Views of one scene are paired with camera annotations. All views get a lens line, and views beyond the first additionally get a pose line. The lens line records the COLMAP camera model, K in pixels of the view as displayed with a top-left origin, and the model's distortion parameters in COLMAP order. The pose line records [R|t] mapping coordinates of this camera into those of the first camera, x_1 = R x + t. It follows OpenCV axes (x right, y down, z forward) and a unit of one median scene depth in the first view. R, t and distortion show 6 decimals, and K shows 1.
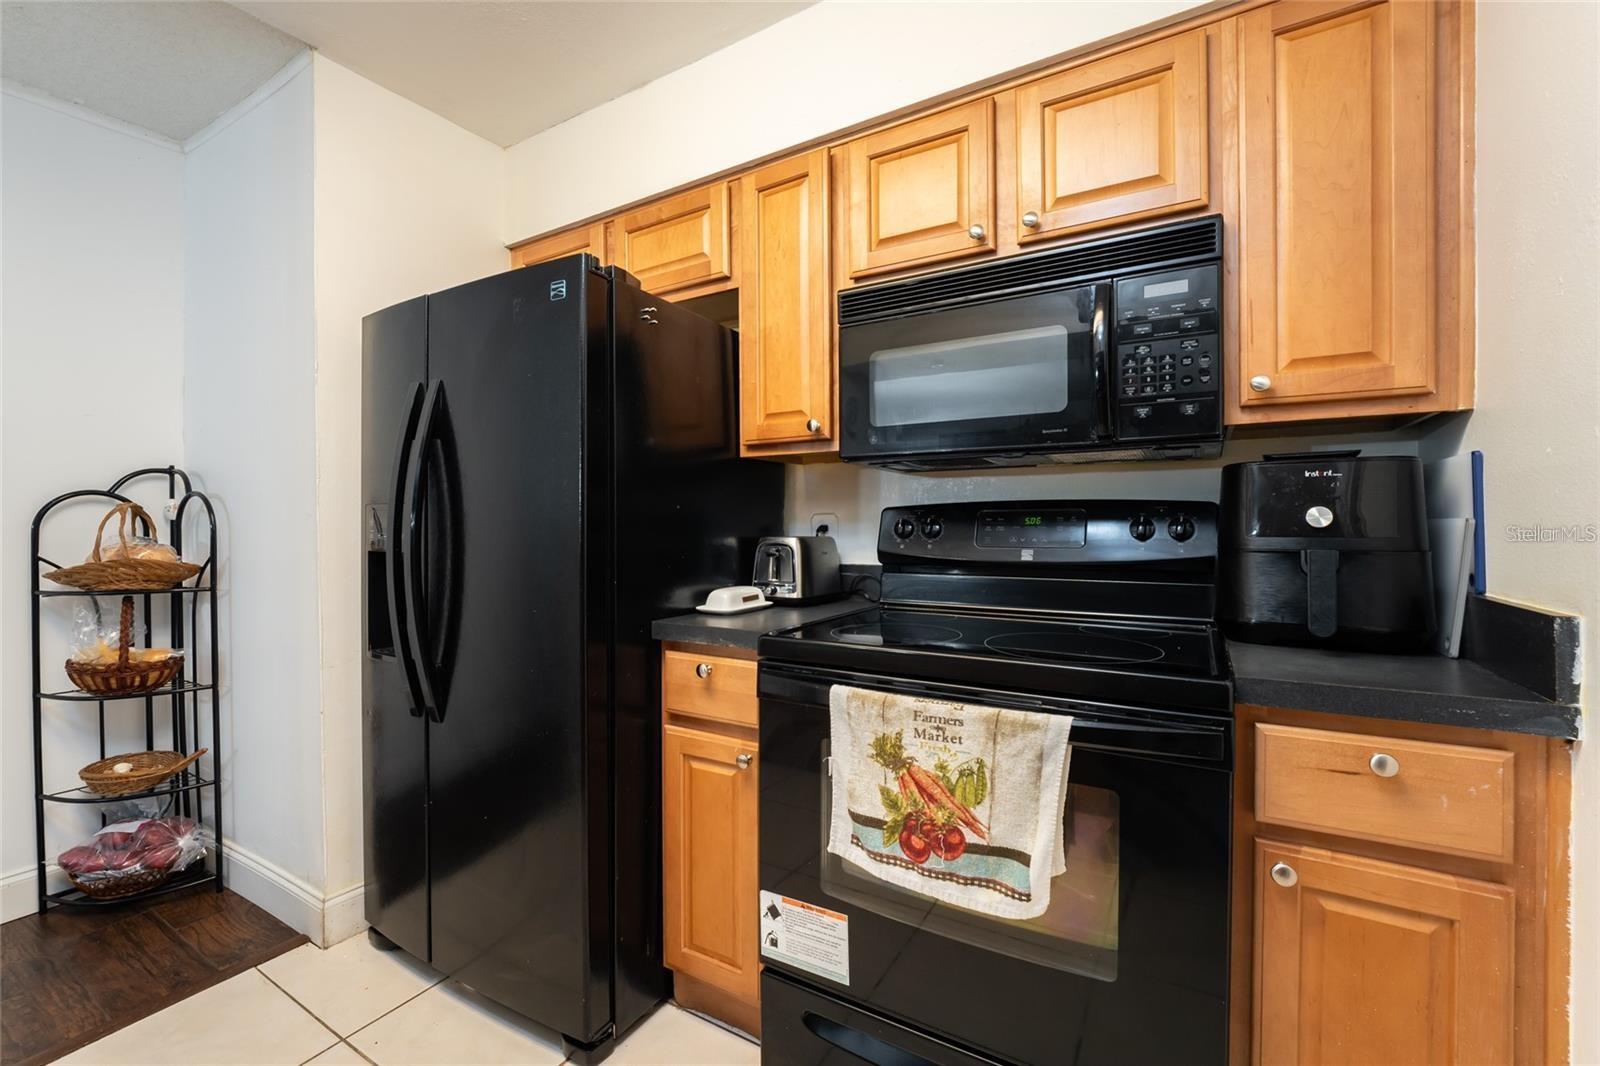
lens RADIAL K [[652.2, 0, 800.4], [0, 652.2, 528.4], [0, 0, 1]] dist [-0.019249, 0.003058]
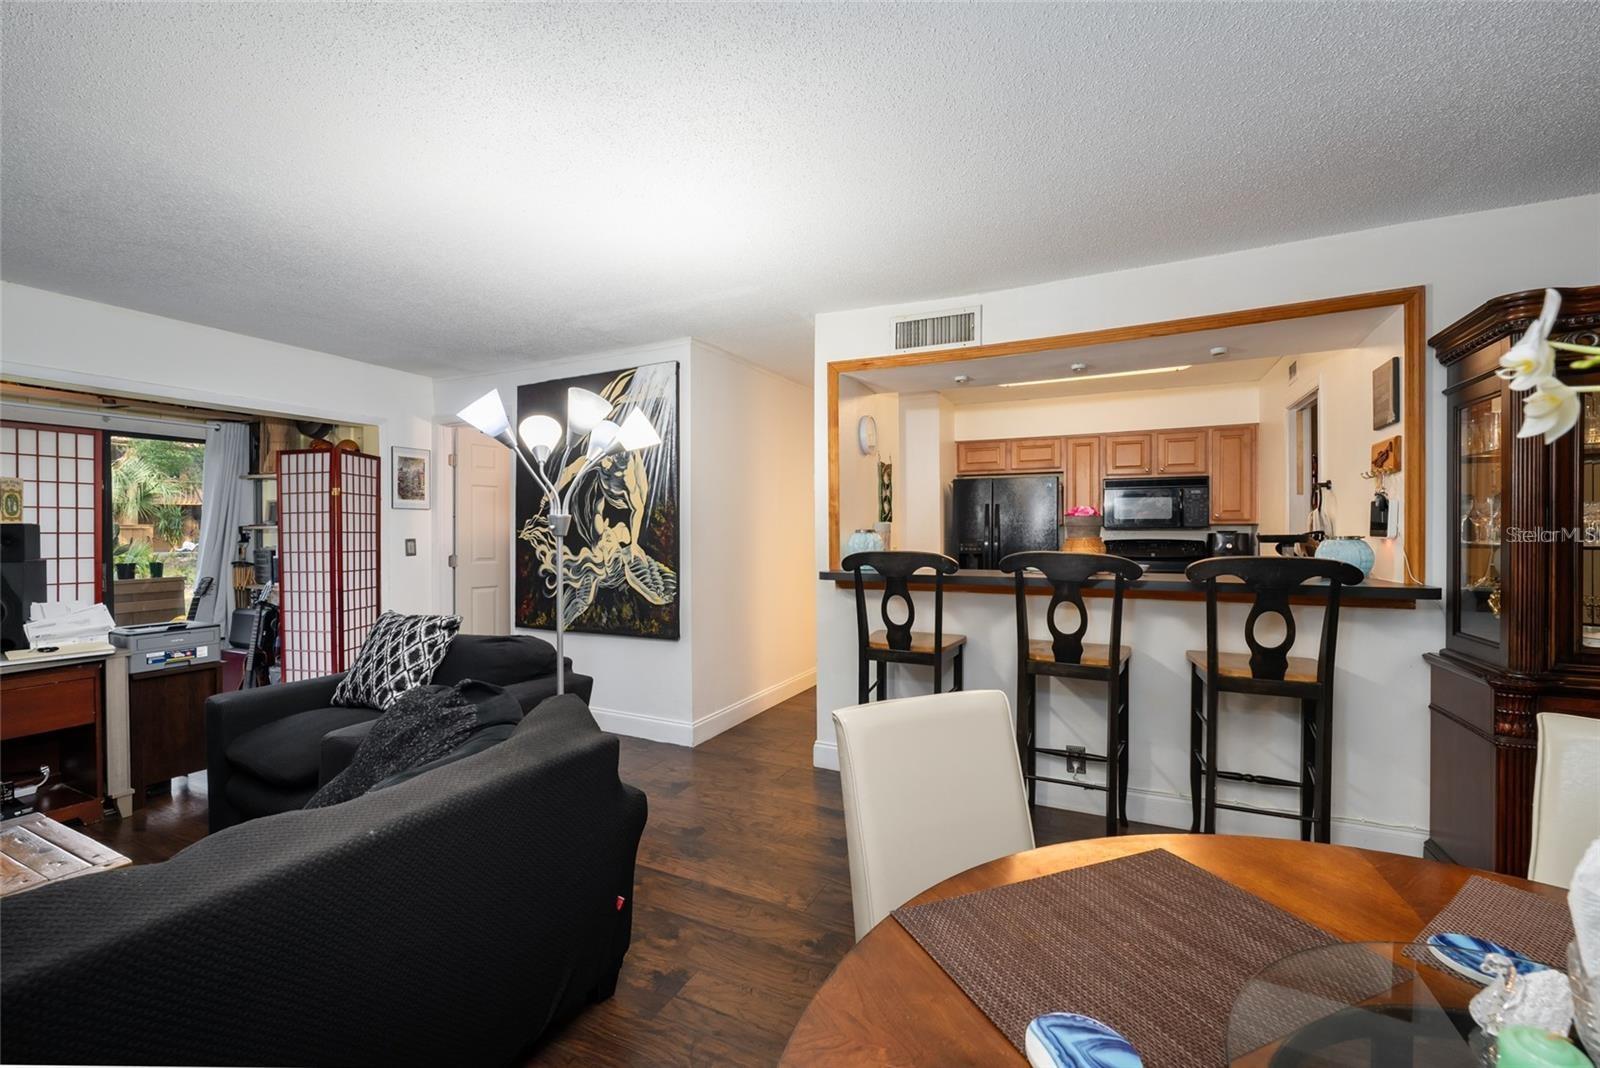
lens RADIAL K [[652.2, 0, 798.5], [0, 652.2, 537.6], [0, 0, 1]] dist [-0.019249, 0.003058]
pose [[0.997020, 0.004826, 0.076993, -1.801782], [-0.004882, 0.999988, 0.000537, -0.043891], [-0.076989, -0.000911, 0.997032, -2.321859]]
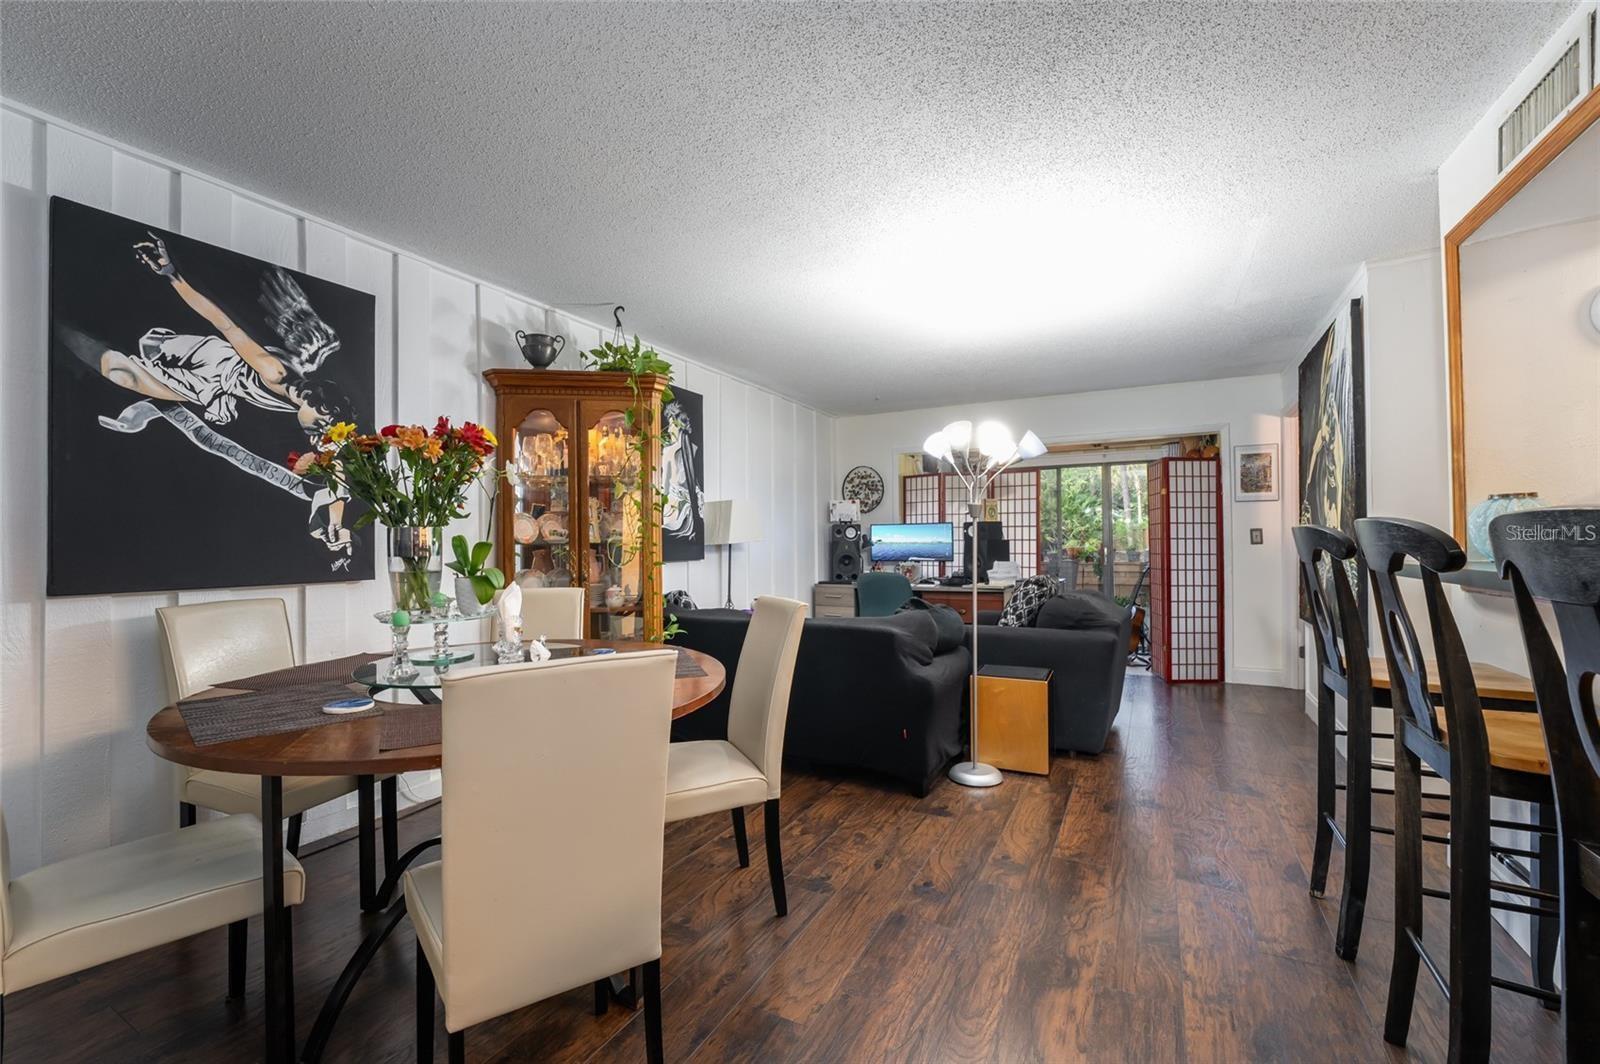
lens RADIAL K [[649.6, 0, 794.3], [0, 649.6, 534.3], [0, 0, 1]] dist [-0.012116, 0.001827]
pose [[0.032155, -0.003861, -0.999475, -0.225208], [-0.003231, 0.999987, -0.003967, 0.019584], [0.999478, 0.003357, 0.032142, -1.600527]]
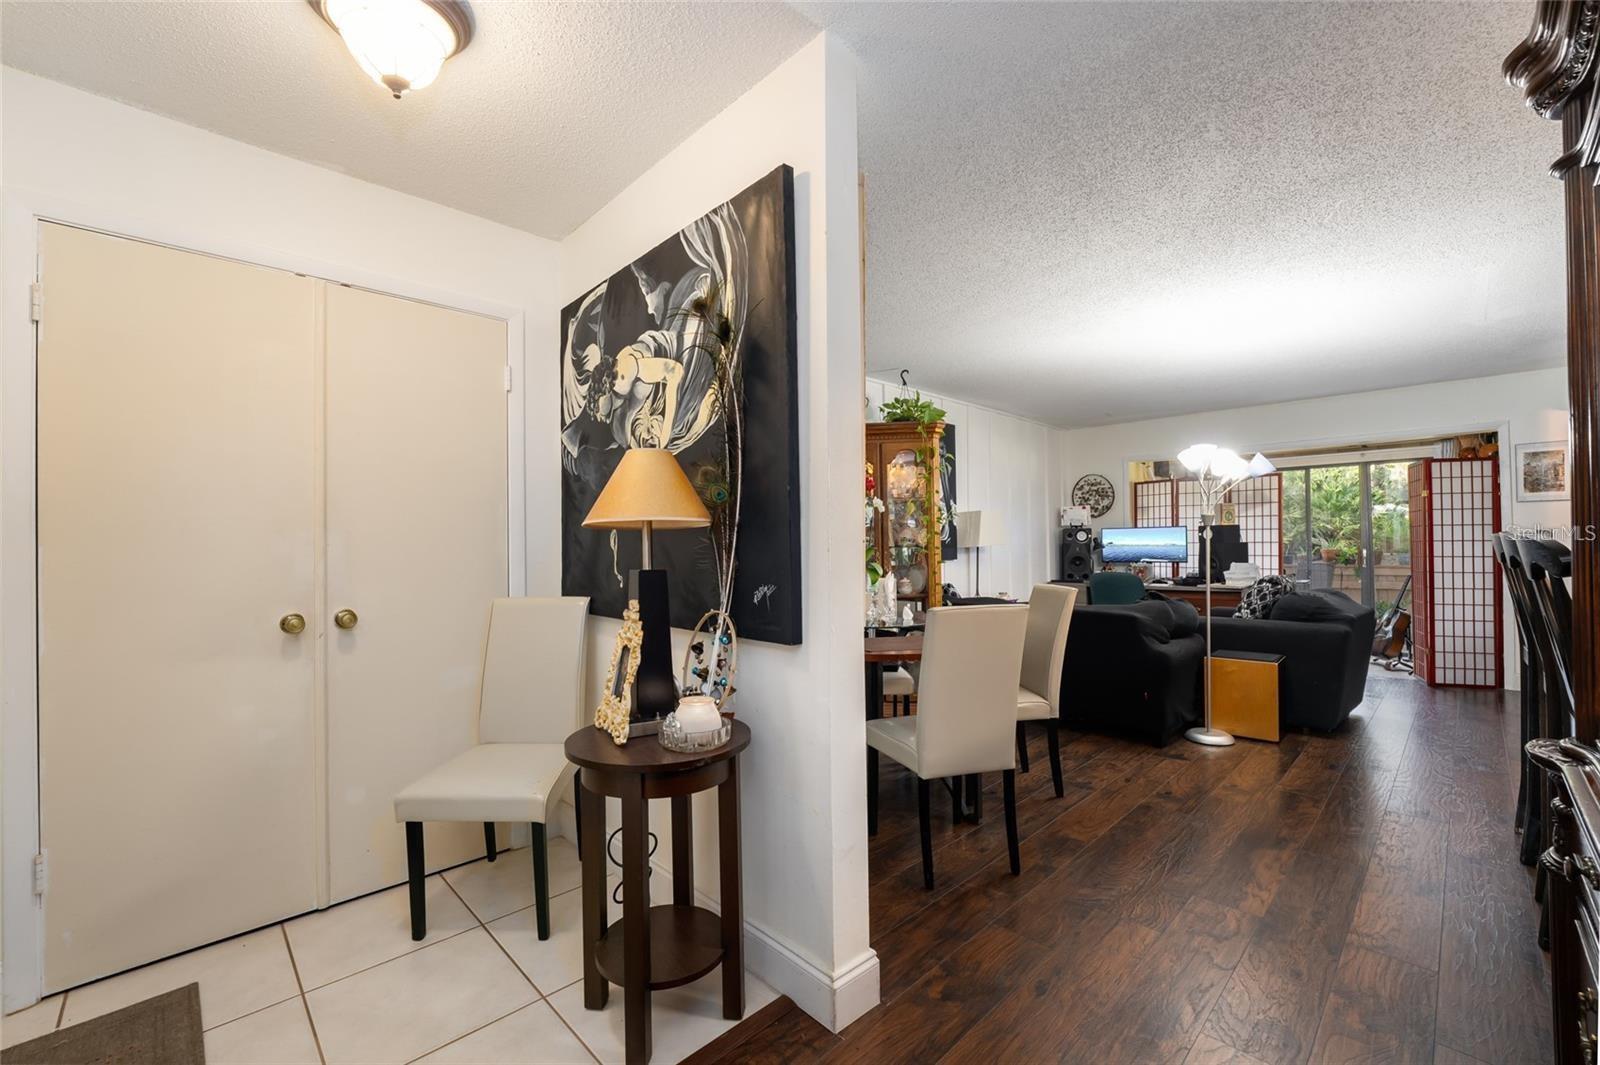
lens RADIAL K [[649.6, 0, 795.6], [0, 649.6, 538.4], [0, 0, 1]] dist [-0.012116, 0.001827]
pose [[-0.267663, 0.001855, -0.963511, 0.527518], [0.001892, 0.999997, 0.001400, -0.000318], [0.963511, -0.001448, -0.267666, -1.816224]]
